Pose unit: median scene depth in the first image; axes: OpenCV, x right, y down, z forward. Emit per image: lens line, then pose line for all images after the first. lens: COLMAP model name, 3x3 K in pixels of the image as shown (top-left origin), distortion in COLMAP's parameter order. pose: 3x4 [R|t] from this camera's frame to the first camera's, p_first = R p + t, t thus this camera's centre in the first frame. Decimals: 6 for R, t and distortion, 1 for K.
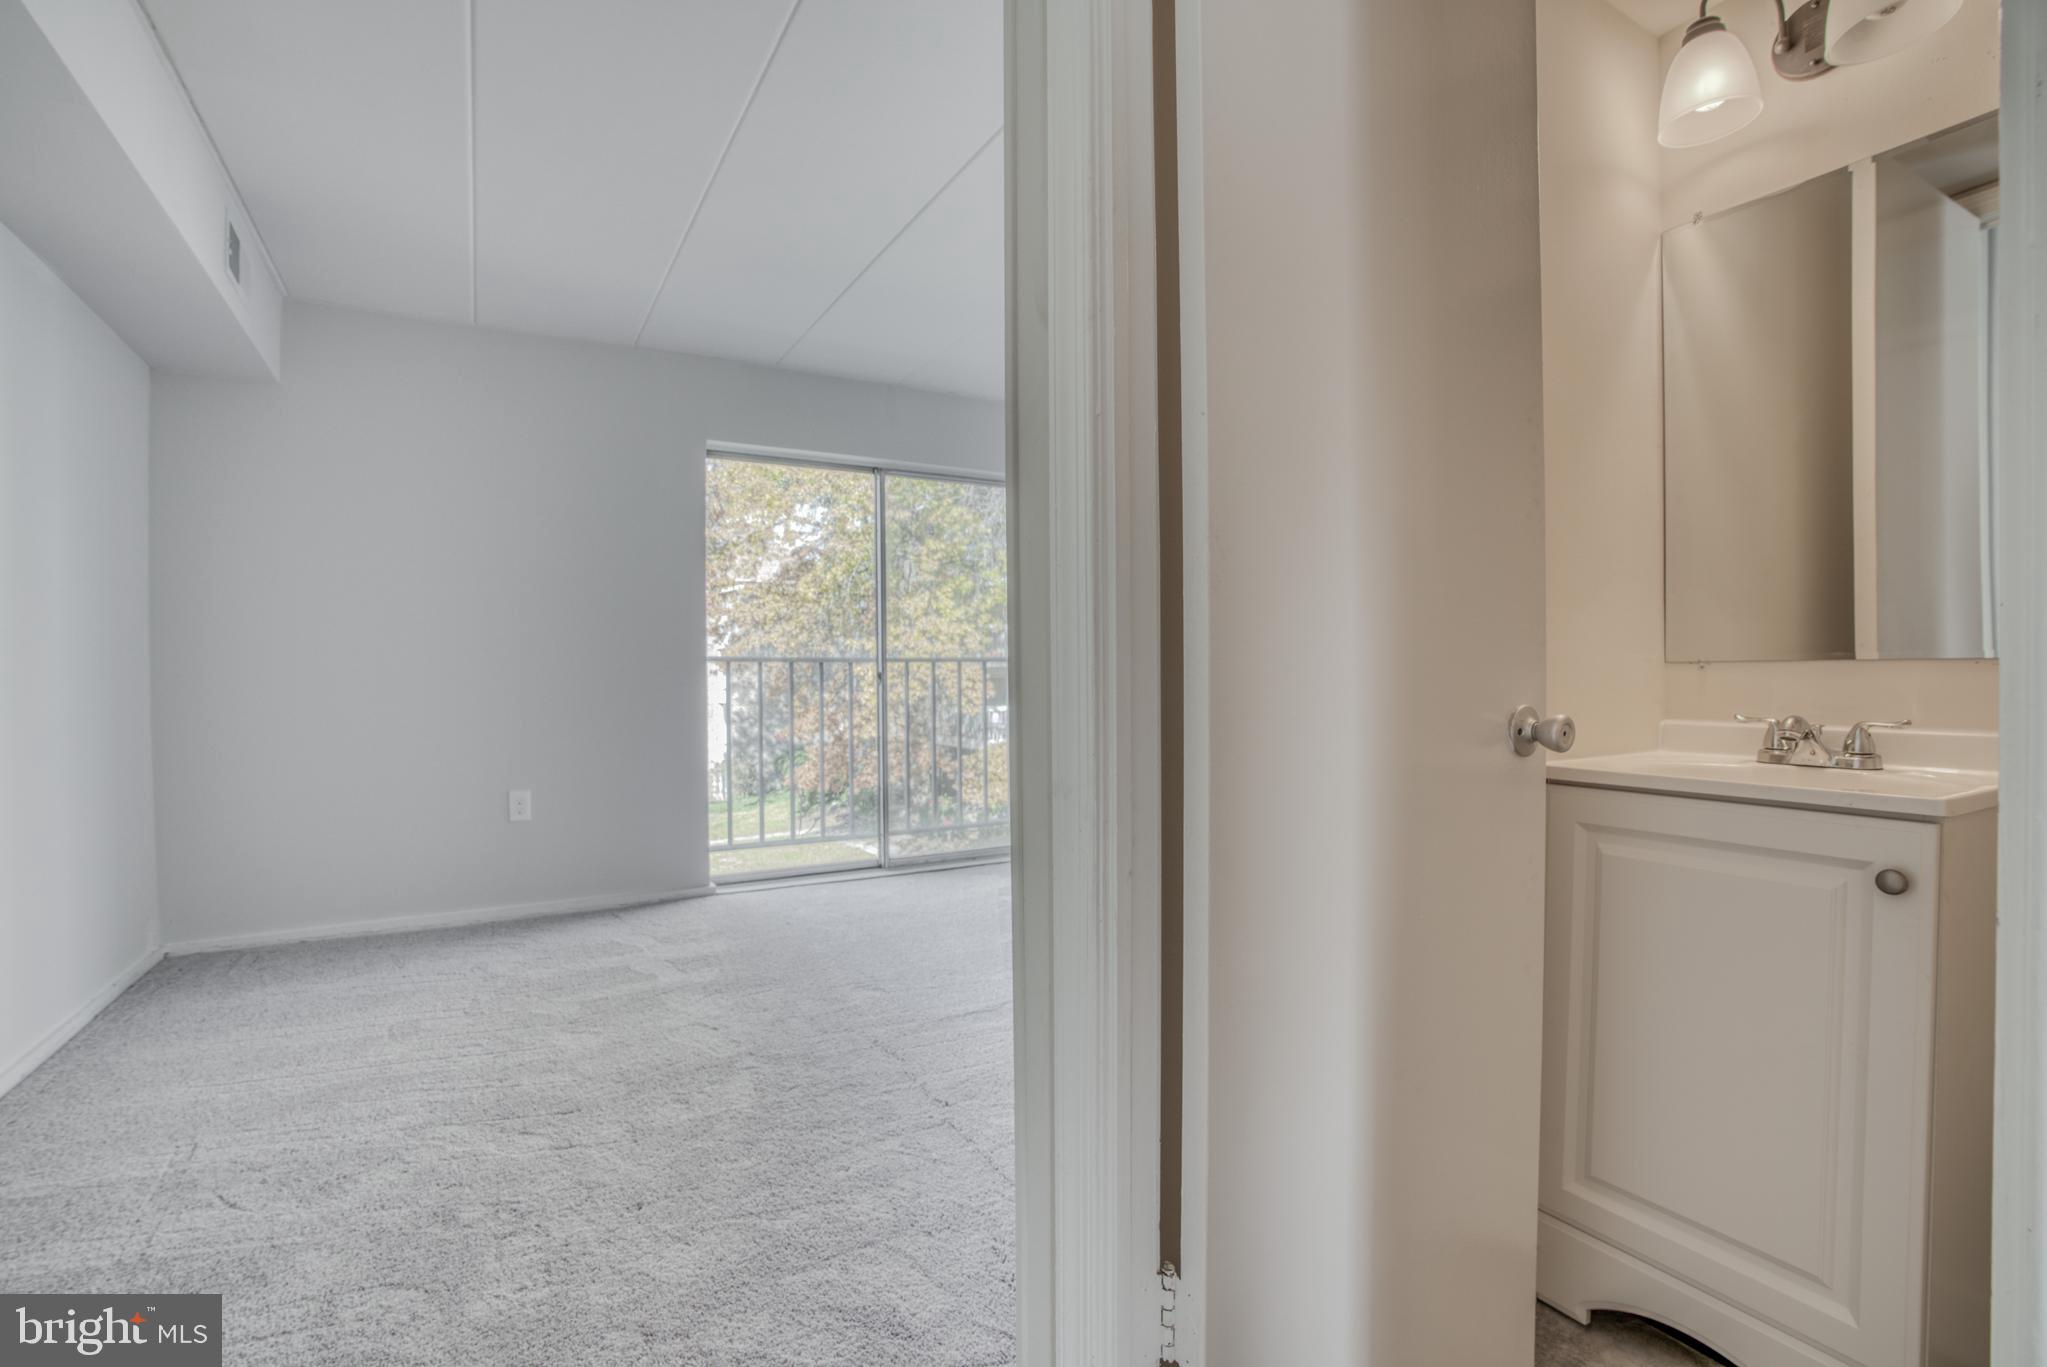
lens RADIAL K [[954.0, 0, 1008.0], [0, 954.0, 686.4], [0, 0, 1]] dist [-0.062654, 0.023312]
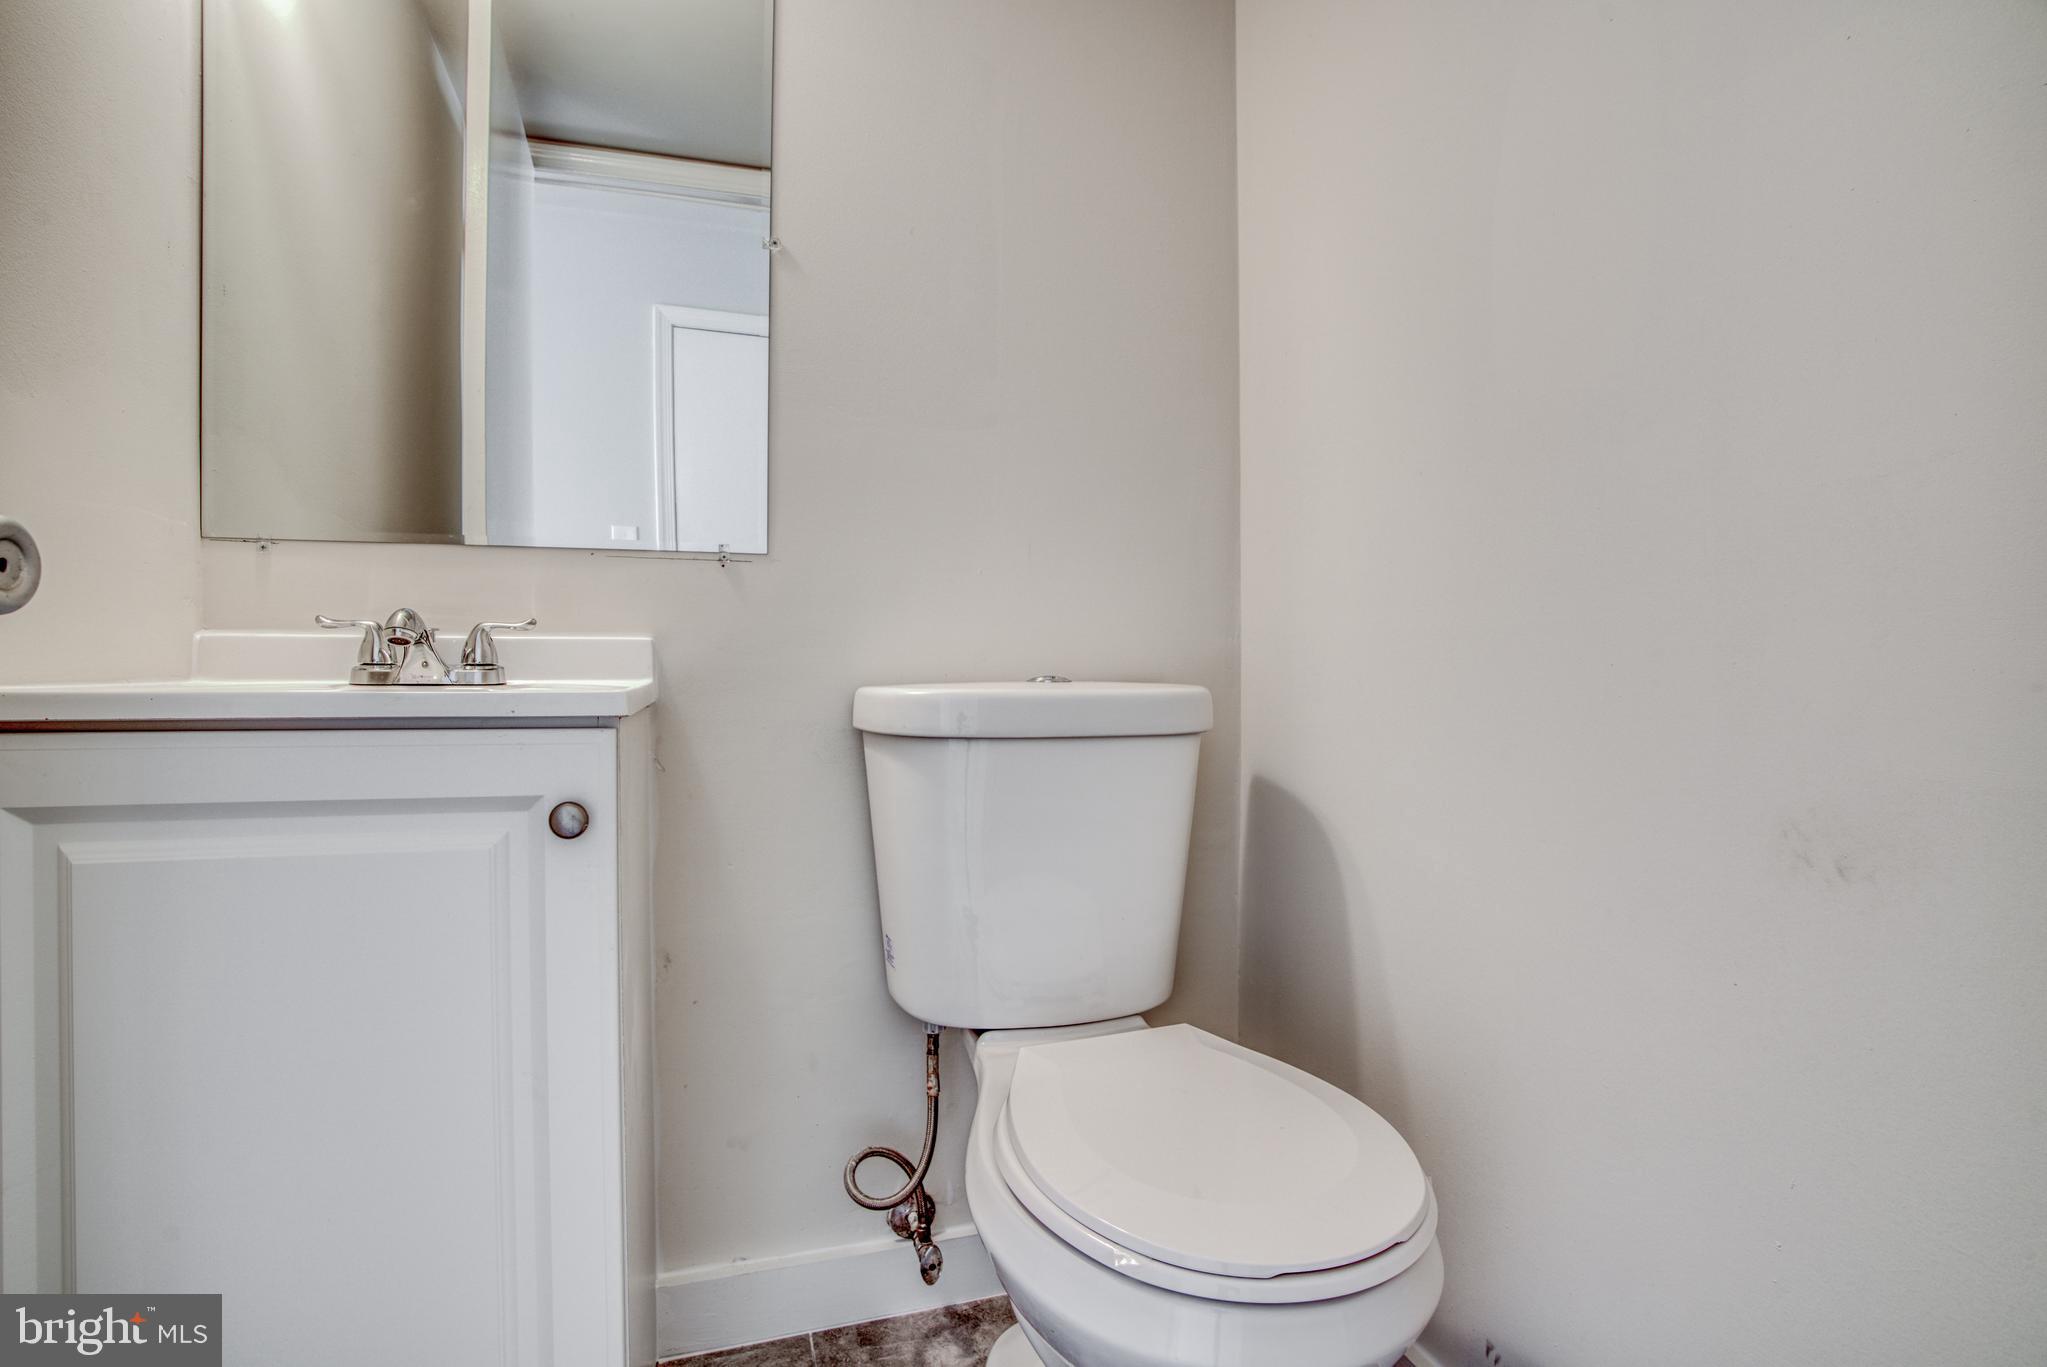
lens RADIAL K [[954.0, 0, 1007.6], [0, 954.0, 675.6], [0, 0, 1]] dist [-0.062654, 0.023312]
pose [[0.234060, -0.011131, 0.972159, 0.279052], [0.012560, 0.999886, 0.008424, 0.080225], [-0.972141, 0.010238, 0.234173, 0.397554]]
